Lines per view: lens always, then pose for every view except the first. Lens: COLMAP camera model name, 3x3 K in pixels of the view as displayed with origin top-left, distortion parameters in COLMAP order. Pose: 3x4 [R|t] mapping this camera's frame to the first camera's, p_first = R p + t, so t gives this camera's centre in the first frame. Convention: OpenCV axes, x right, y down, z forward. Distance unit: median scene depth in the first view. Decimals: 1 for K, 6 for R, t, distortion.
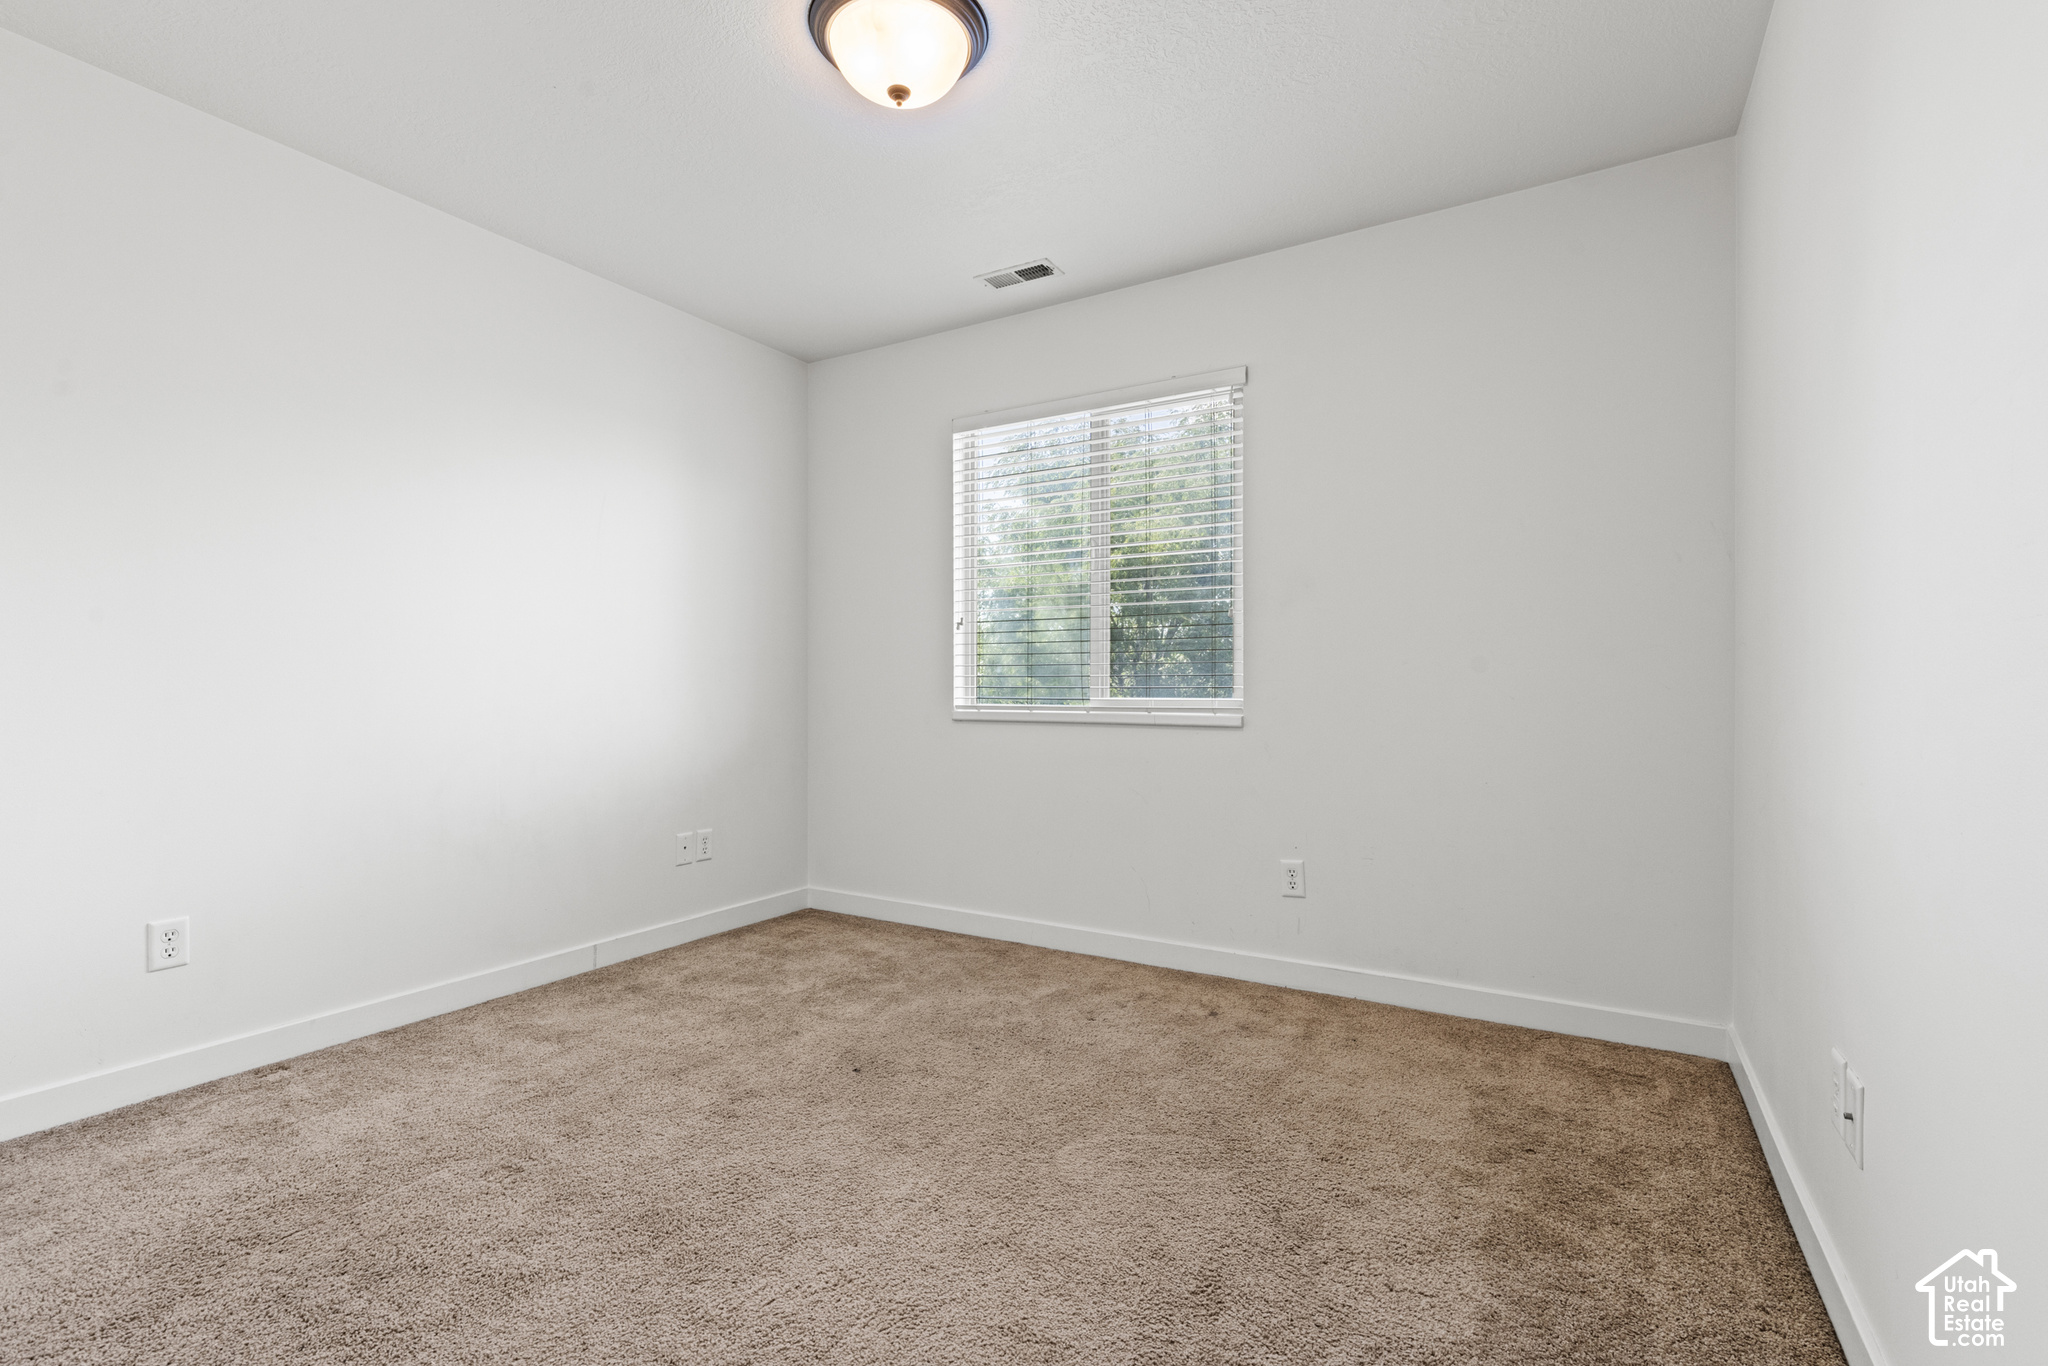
lens RADIAL K [[923.4, 0, 1018.4], [0, 923.4, 682.6], [0, 0, 1]] dist [0.001518, -0.000038]
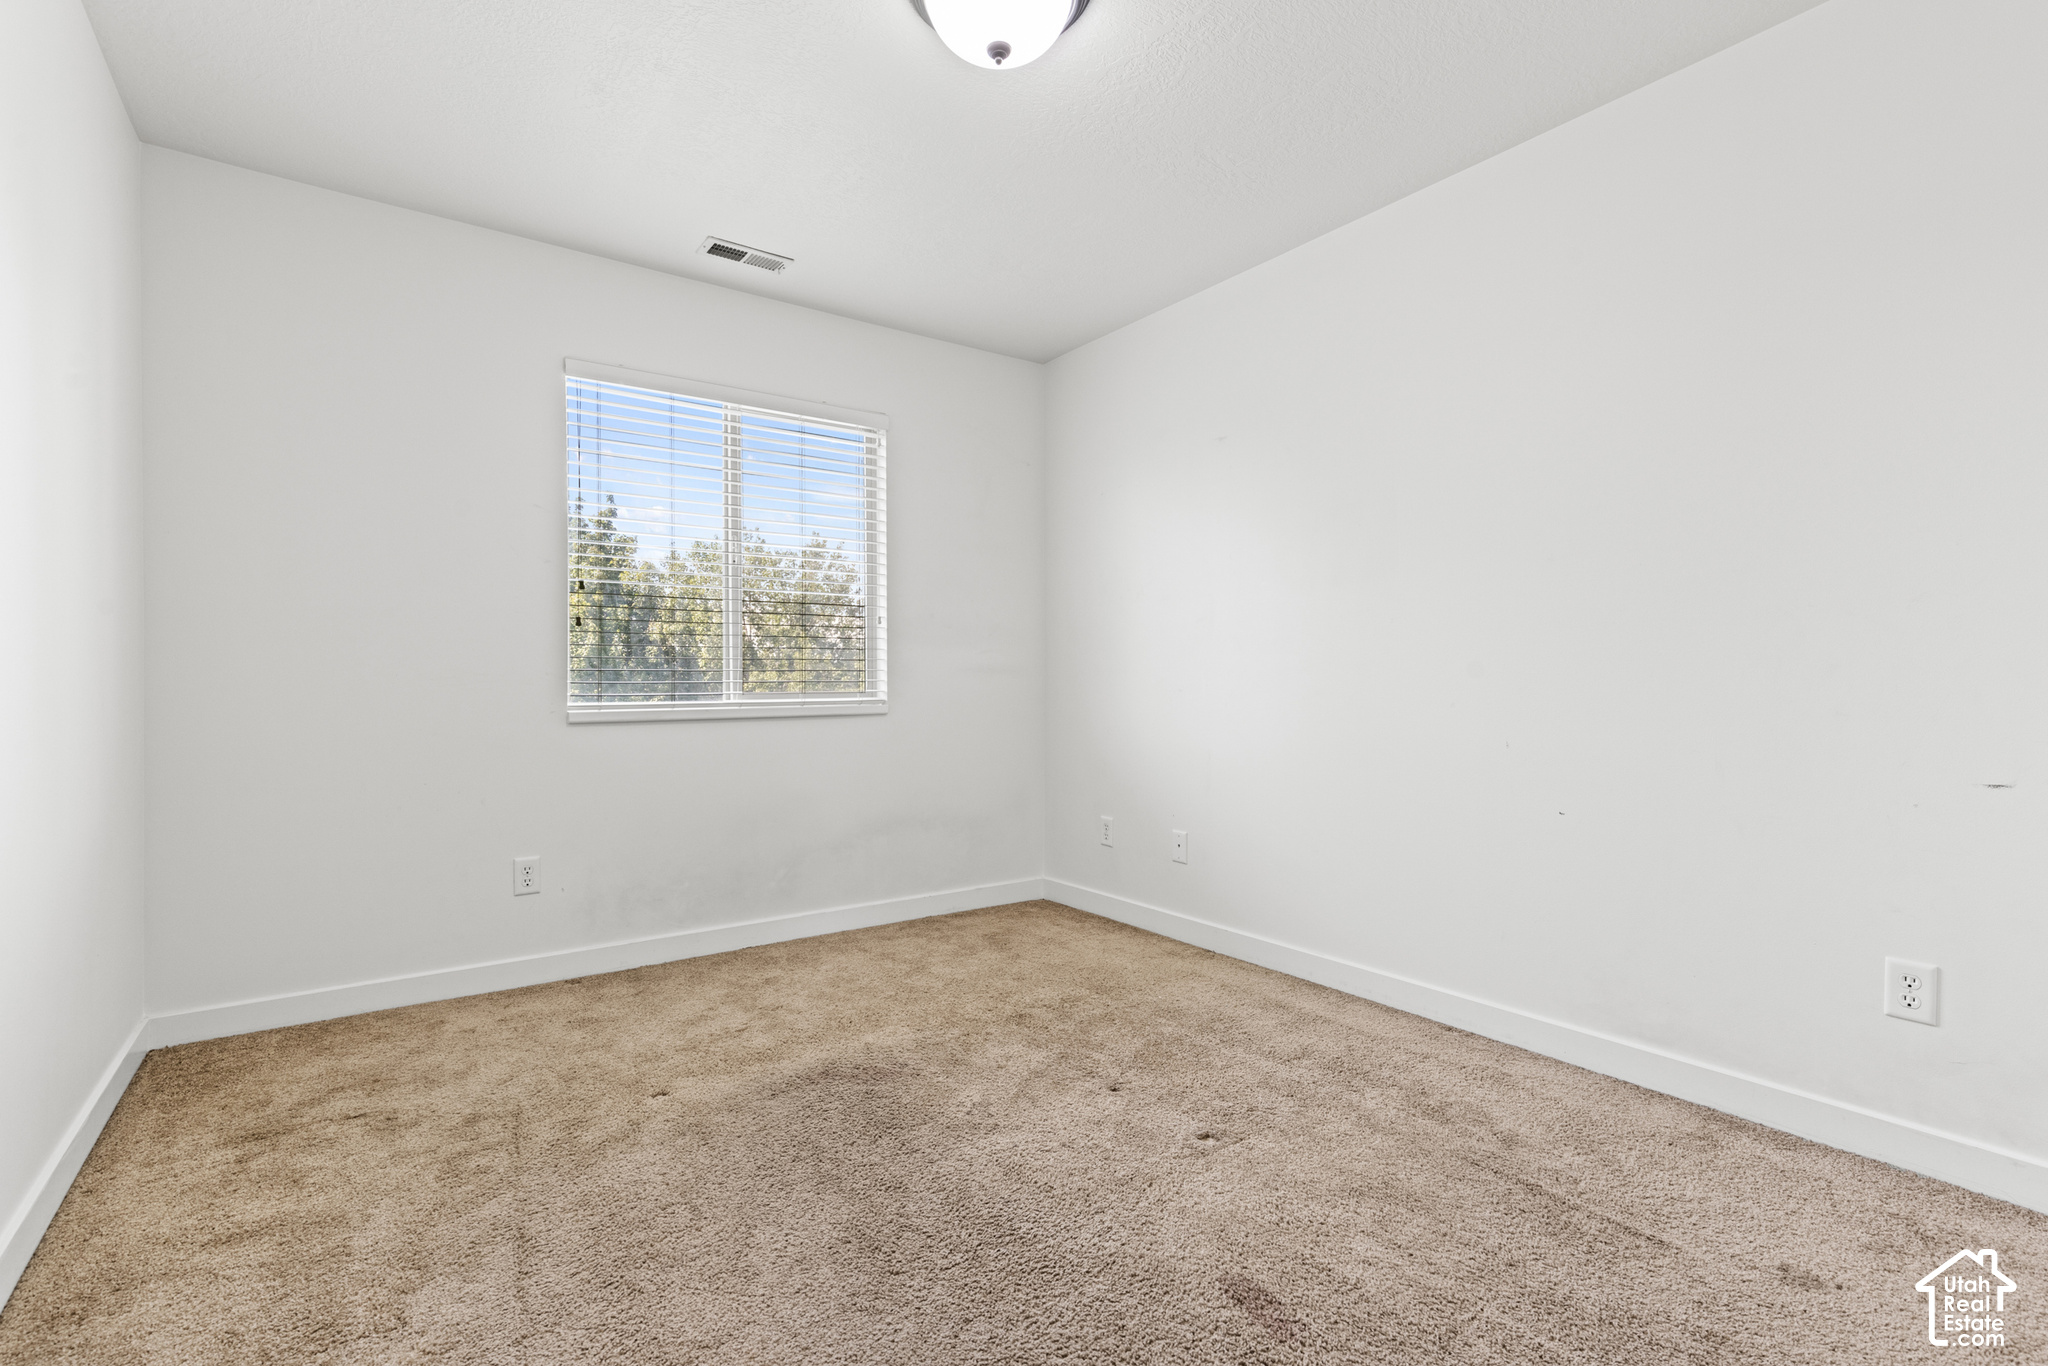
lens RADIAL K [[923.4, 0, 1017.1], [0, 923.4, 686.3], [0, 0, 1]] dist [0.001518, -0.000038]
pose [[0.392578, -0.007809, 0.919685, -0.666530], [-0.020603, 0.999638, 0.017282, -0.014641], [-0.919488, -0.025733, 0.392276, 0.311477]]
